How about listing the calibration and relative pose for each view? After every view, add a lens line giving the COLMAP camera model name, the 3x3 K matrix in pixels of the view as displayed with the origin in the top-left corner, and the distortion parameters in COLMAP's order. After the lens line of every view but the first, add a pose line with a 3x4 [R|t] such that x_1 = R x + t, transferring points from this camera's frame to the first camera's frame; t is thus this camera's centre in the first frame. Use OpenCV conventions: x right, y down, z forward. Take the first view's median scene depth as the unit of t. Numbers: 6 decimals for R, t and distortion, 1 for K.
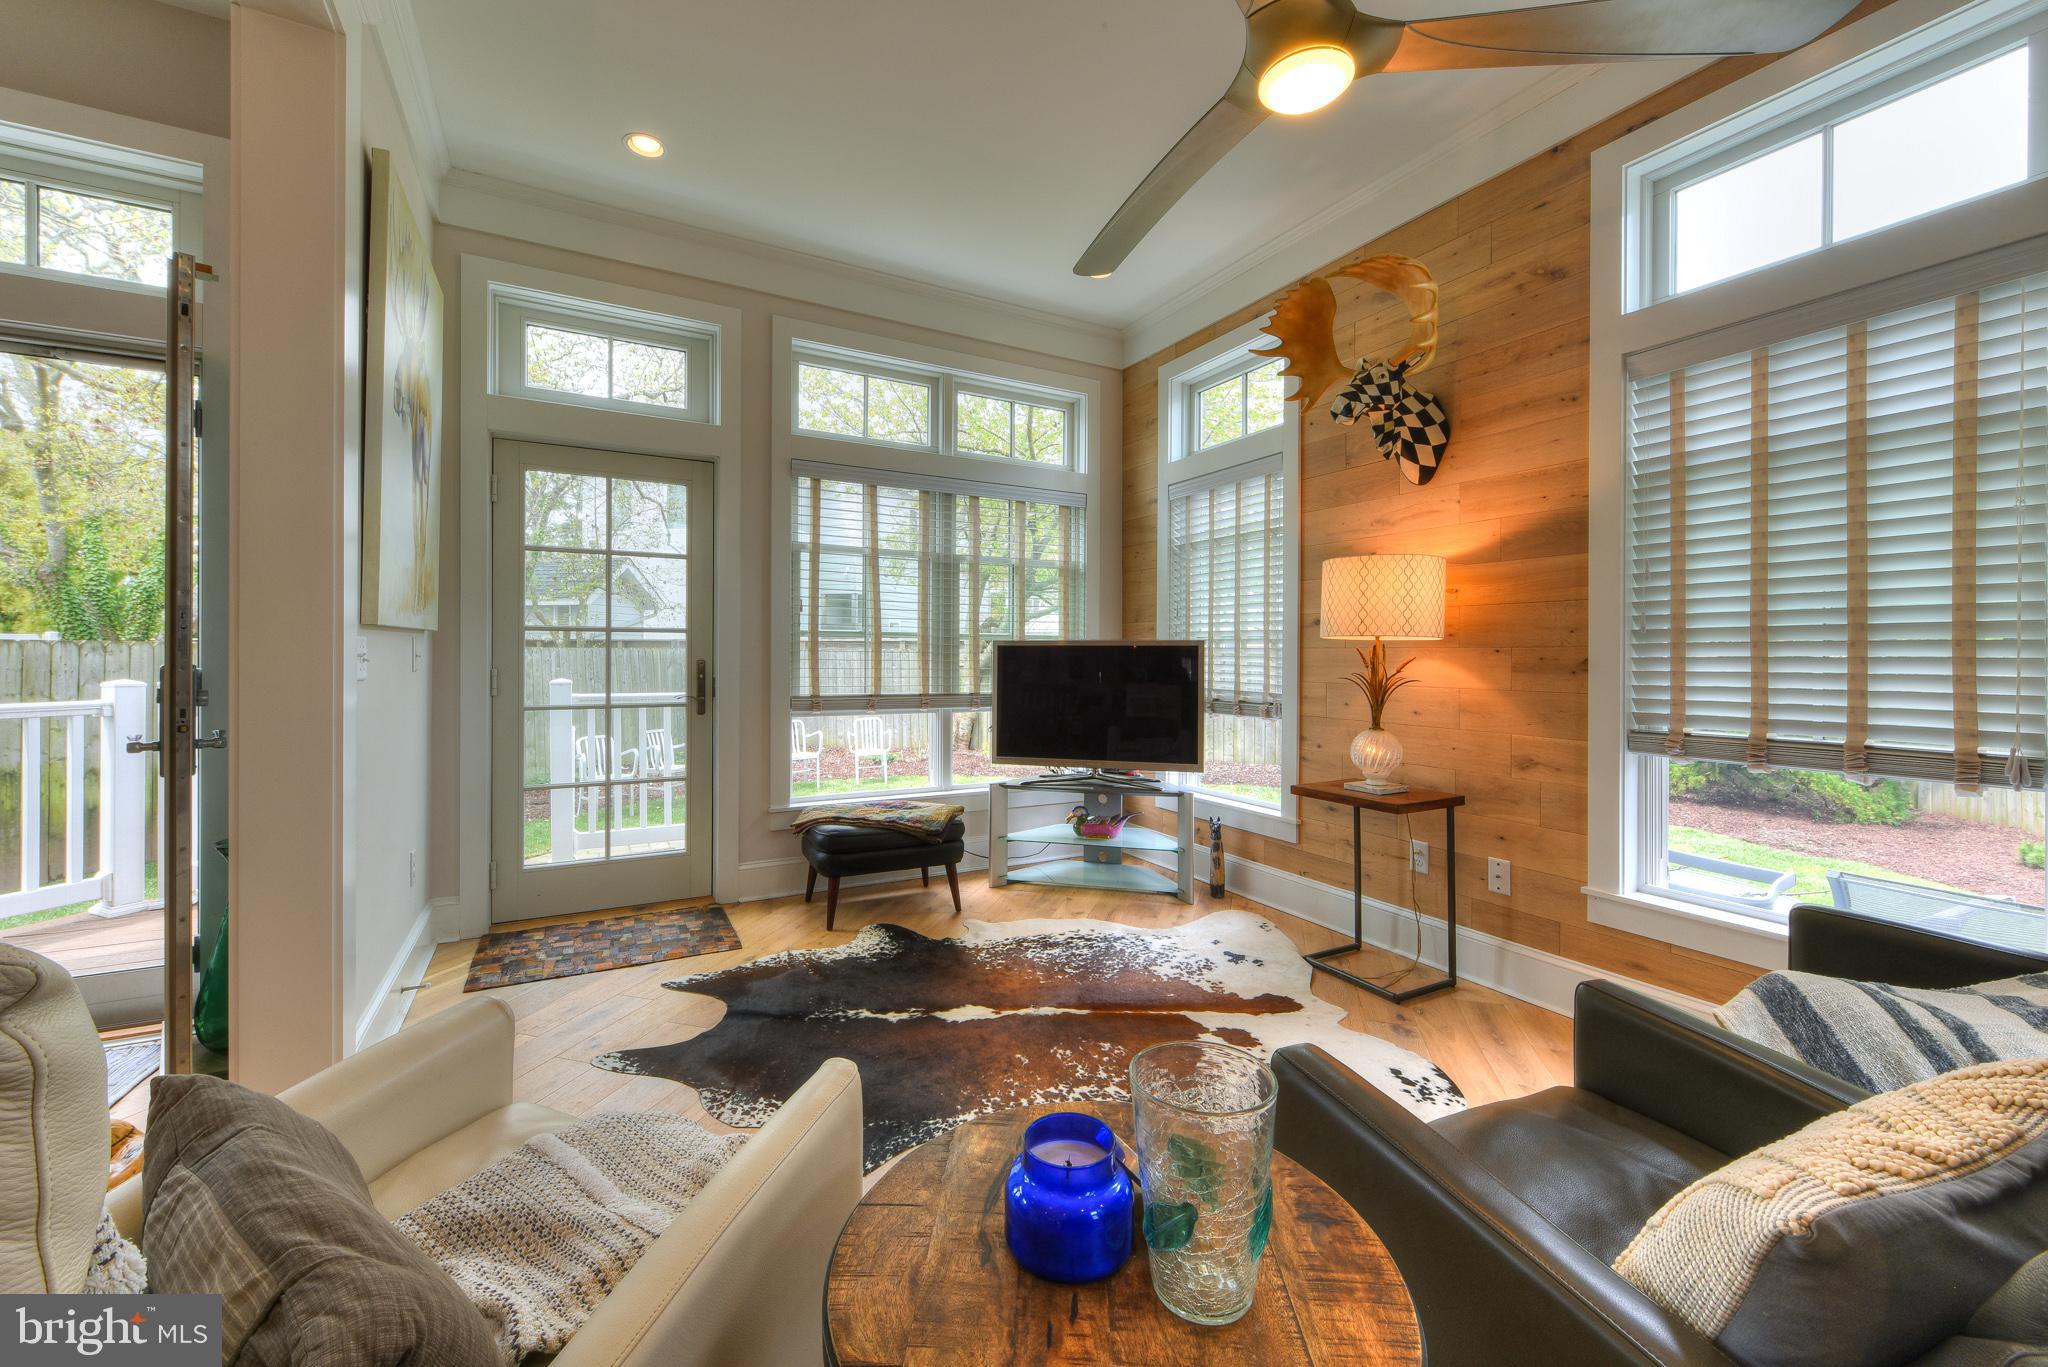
lens RADIAL K [[810.1, 0, 1023.4], [0, 810.1, 663.4], [0, 0, 1]] dist [0.004743, -0.002195]
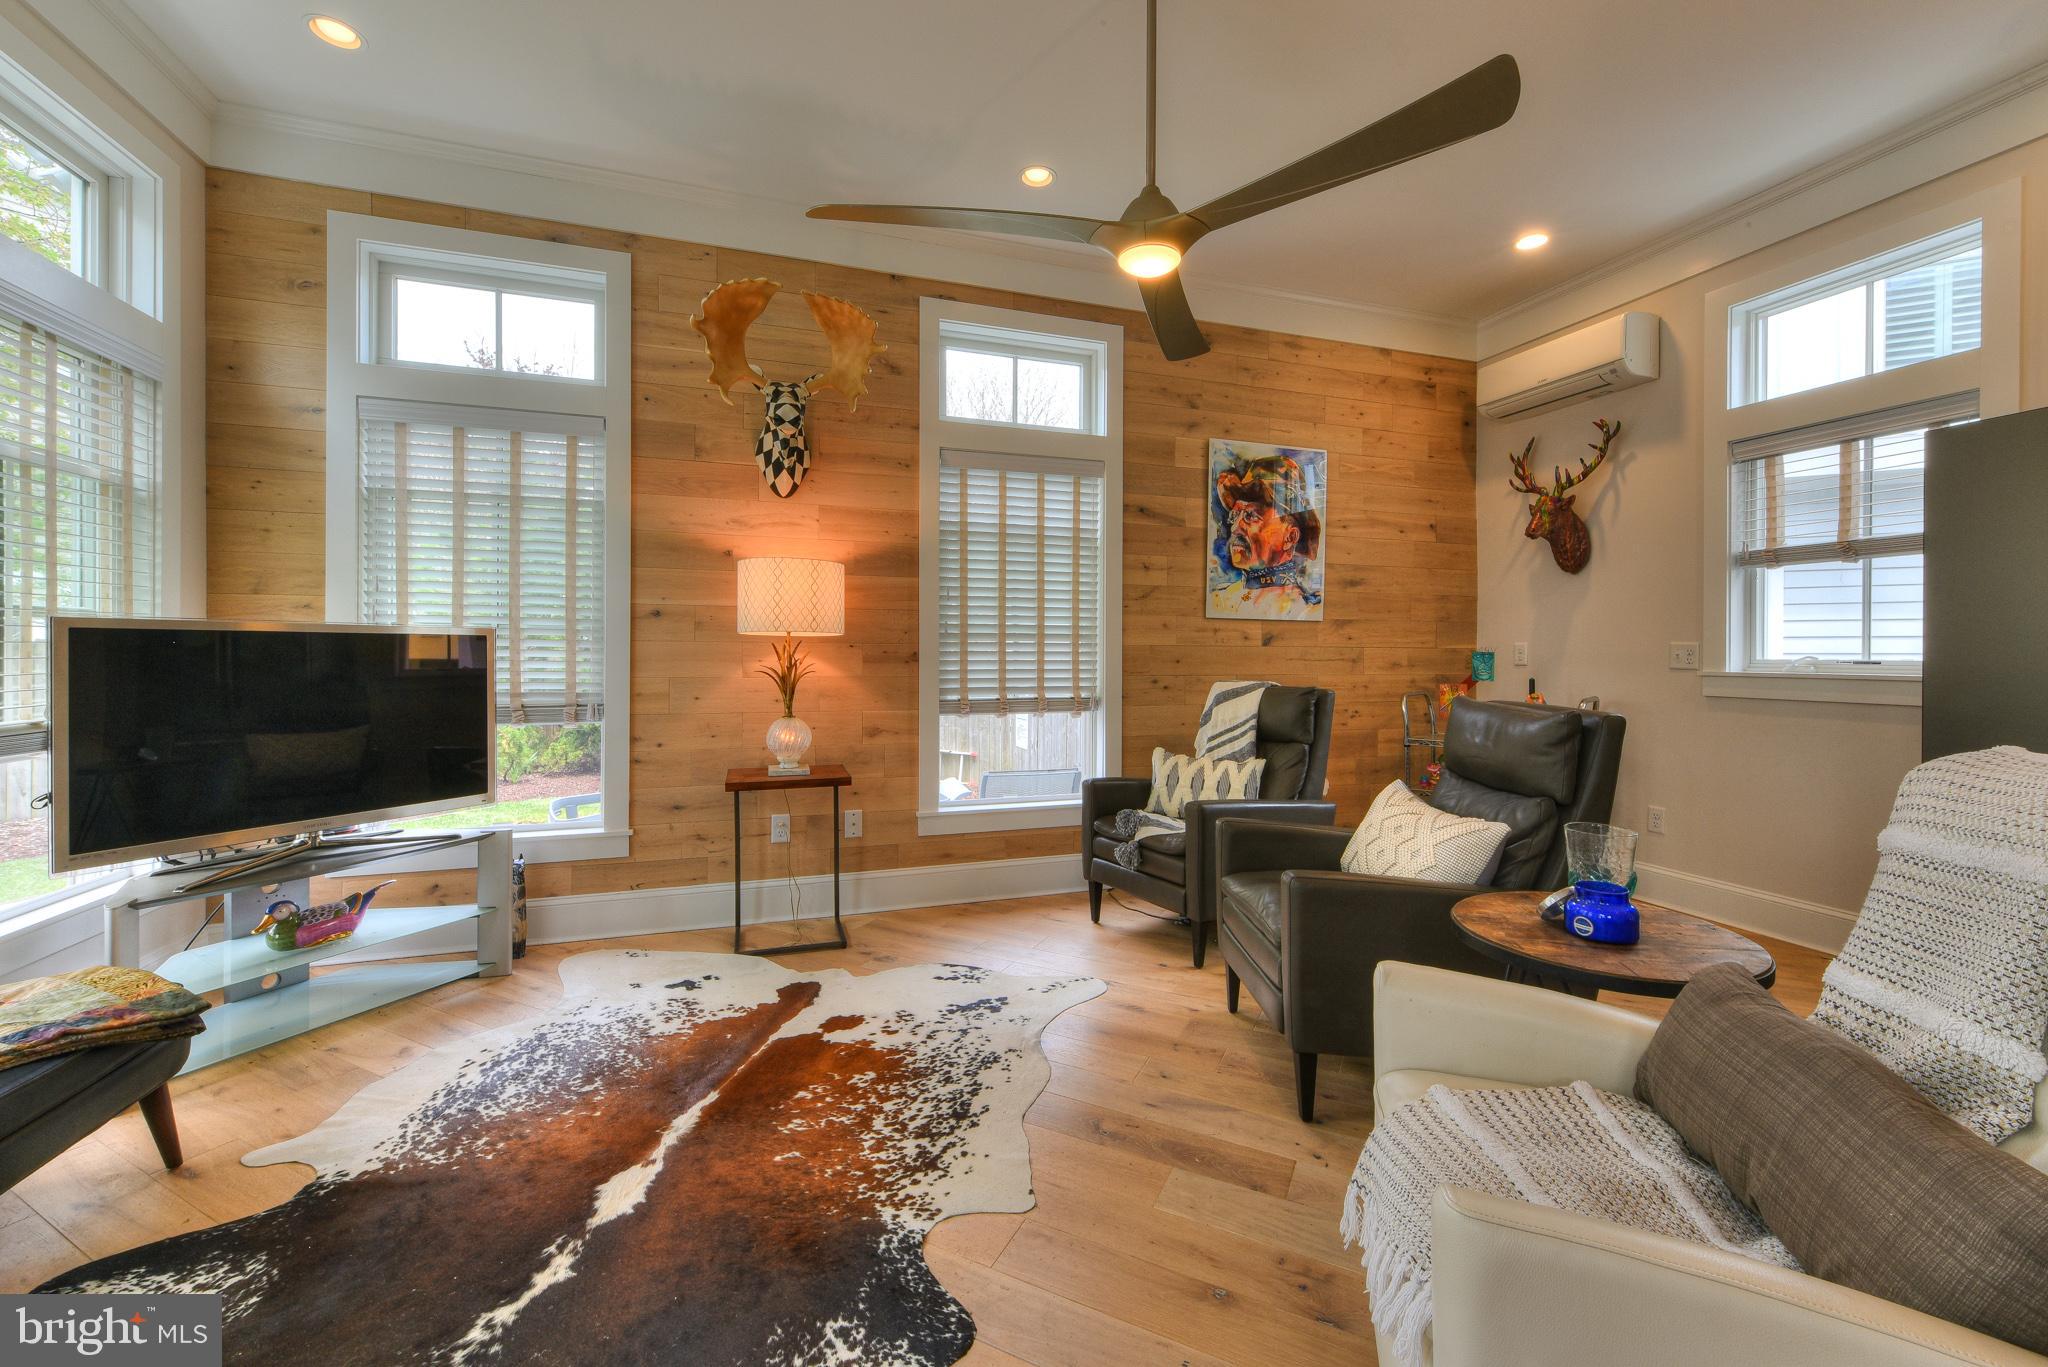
lens RADIAL K [[810.1, 0, 1028.7], [0, 810.1, 659.1], [0, 0, 1]] dist [0.004743, -0.002195]
pose [[0.171209, -0.013148, 0.985147, -0.609314], [0.005553, 0.999908, 0.012380, -0.008988], [-0.985219, 0.003351, 0.171266, 0.514424]]
